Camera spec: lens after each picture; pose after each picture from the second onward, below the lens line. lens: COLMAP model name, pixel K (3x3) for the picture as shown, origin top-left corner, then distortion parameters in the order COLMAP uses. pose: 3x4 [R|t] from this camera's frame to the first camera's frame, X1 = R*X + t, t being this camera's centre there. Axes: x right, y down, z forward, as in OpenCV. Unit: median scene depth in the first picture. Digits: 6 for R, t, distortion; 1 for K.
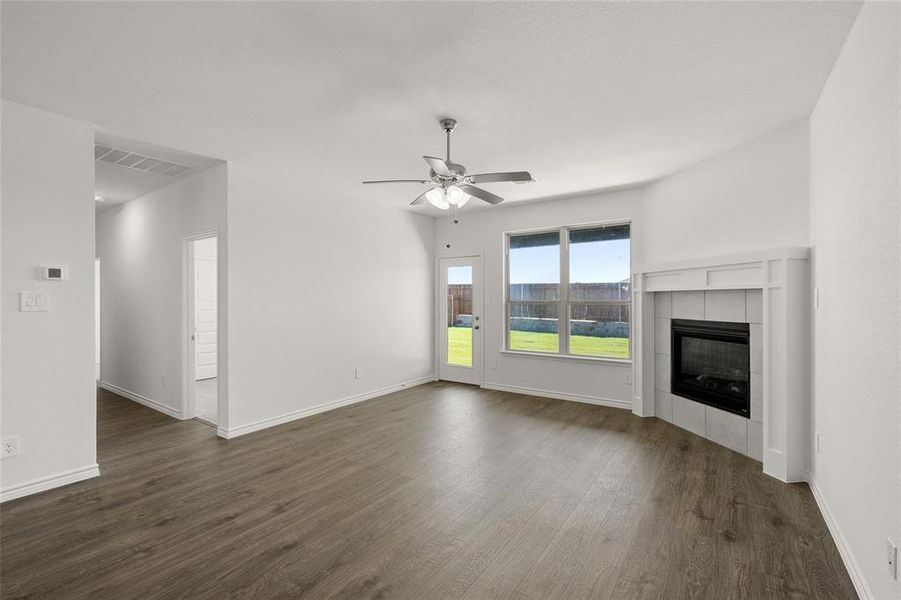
lens RADIAL K [[386.5, 0, 442.6], [0, 386.5, 295.3], [0, 0, 1]] dist [-0.009634, -0.000095]
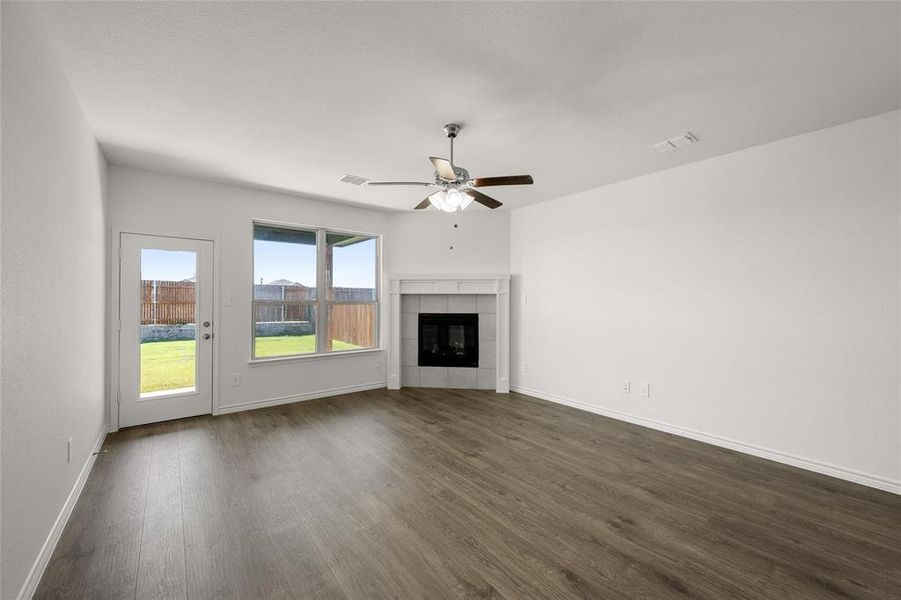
lens RADIAL K [[357.3, 0, 448.4], [0, 357.3, 300.4], [0, 0, 1]] dist [-0.002851, -0.000096]
pose [[0.287986, -0.002092, 0.957632, -0.586555], [-0.010894, 0.999926, 0.005460, 0.004211], [-0.957573, -0.012005, 0.287942, 0.478011]]
